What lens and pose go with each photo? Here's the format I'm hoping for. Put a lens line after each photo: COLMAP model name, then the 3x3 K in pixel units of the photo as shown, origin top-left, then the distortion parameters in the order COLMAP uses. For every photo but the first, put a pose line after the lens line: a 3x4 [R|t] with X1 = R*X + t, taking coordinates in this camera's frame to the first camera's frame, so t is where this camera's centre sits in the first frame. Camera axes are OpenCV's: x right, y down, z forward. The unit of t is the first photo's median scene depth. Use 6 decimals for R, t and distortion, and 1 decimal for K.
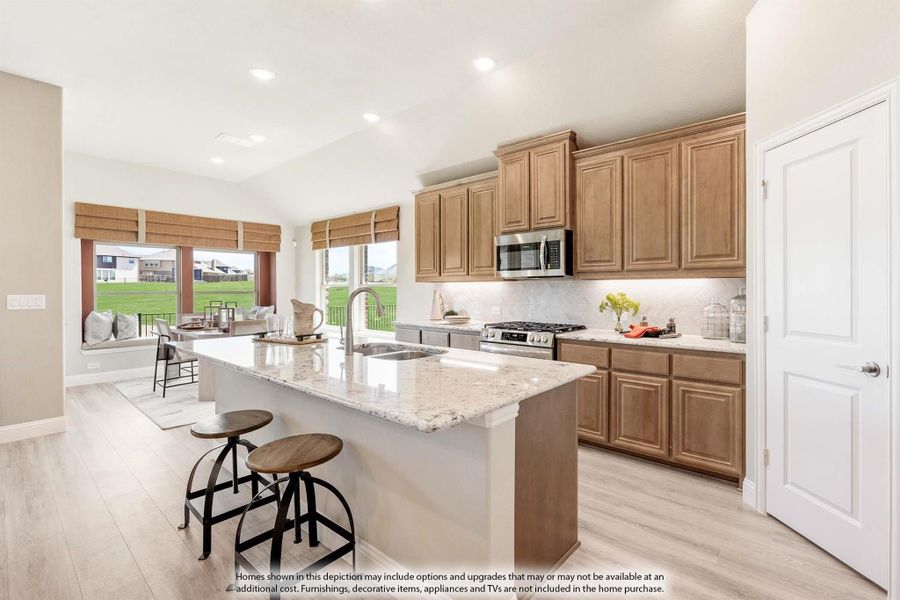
lens RADIAL K [[414.6, 0, 482.2], [0, 414.6, 291.3], [0, 0, 1]] dist [-0.004334, 0.000928]
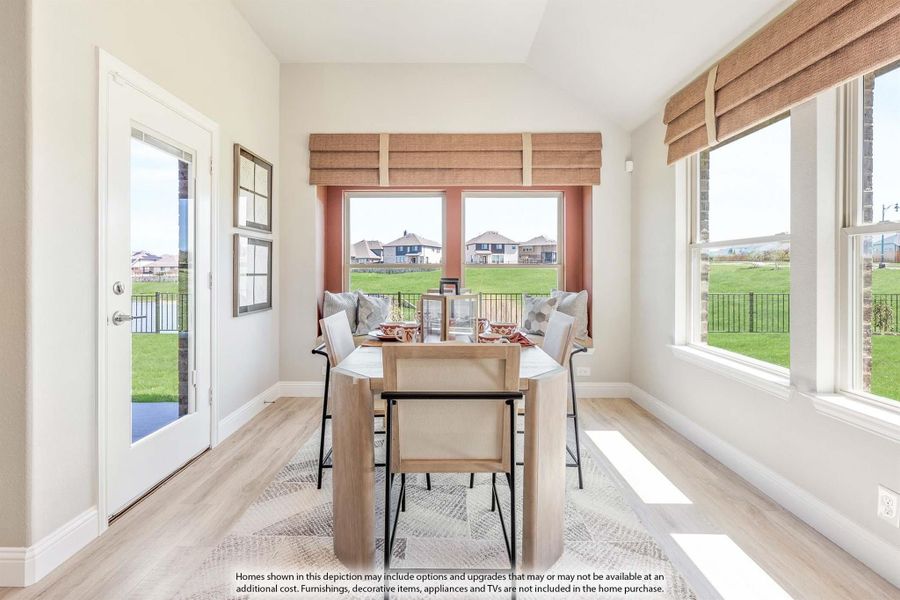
lens RADIAL K [[414.6, 0, 445.8], [0, 414.6, 269.8], [0, 0, 1]] dist [-0.004334, 0.000928]
pose [[0.632730, -0.000493, -0.774372, -0.271038], [-0.006113, 0.999965, -0.005632, 0.015447], [0.774348, 0.008297, 0.632705, 0.670330]]
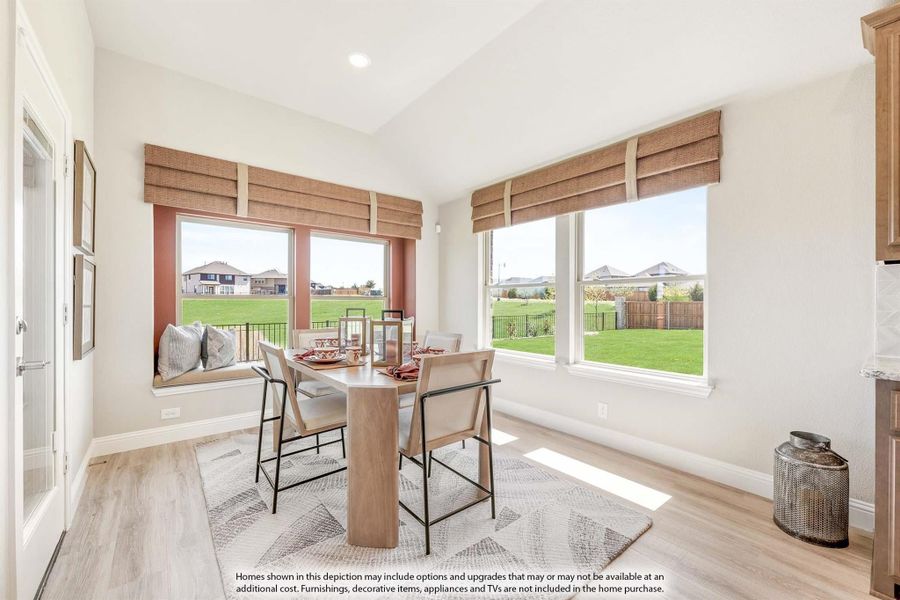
lens RADIAL K [[361.4, 0, 443.9], [0, 361.4, 302.0], [0, 0, 1]] dist [0.000028, -0.000148]
pose [[0.979476, 0.003204, -0.201535, -0.409639], [-0.004719, 0.999964, -0.007039, 0.016504], [0.201505, 0.007845, 0.979456, 0.521379]]
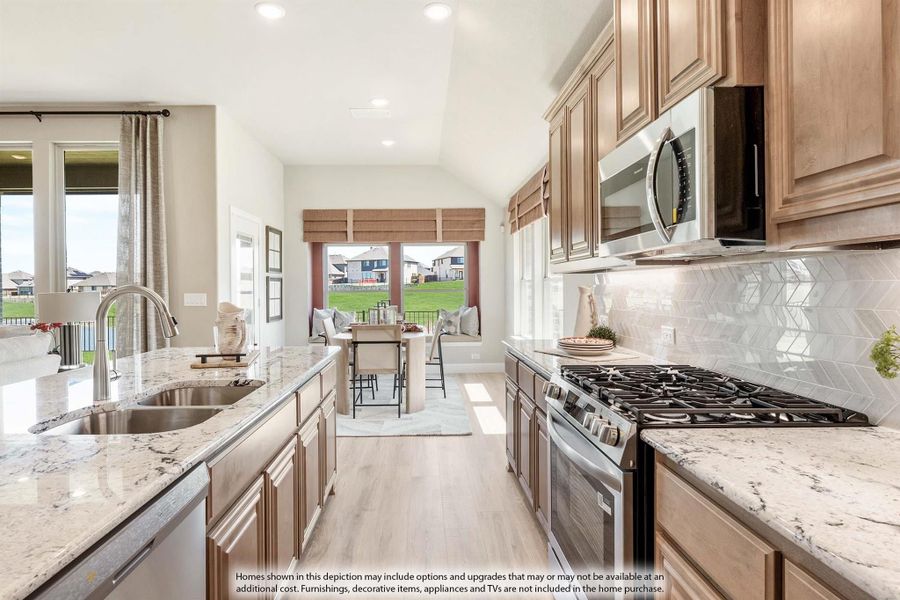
lens RADIAL K [[486.7, 0, 424.0], [0, 486.7, 285.6], [0, 0, 1]] dist [-0.000077, -0.000222]
pose [[0.638001, -0.006639, -0.770007, 0.209145], [0.002603, 0.999976, -0.006465, -0.001486], [0.770031, 0.002120, 0.638002, 0.376884]]
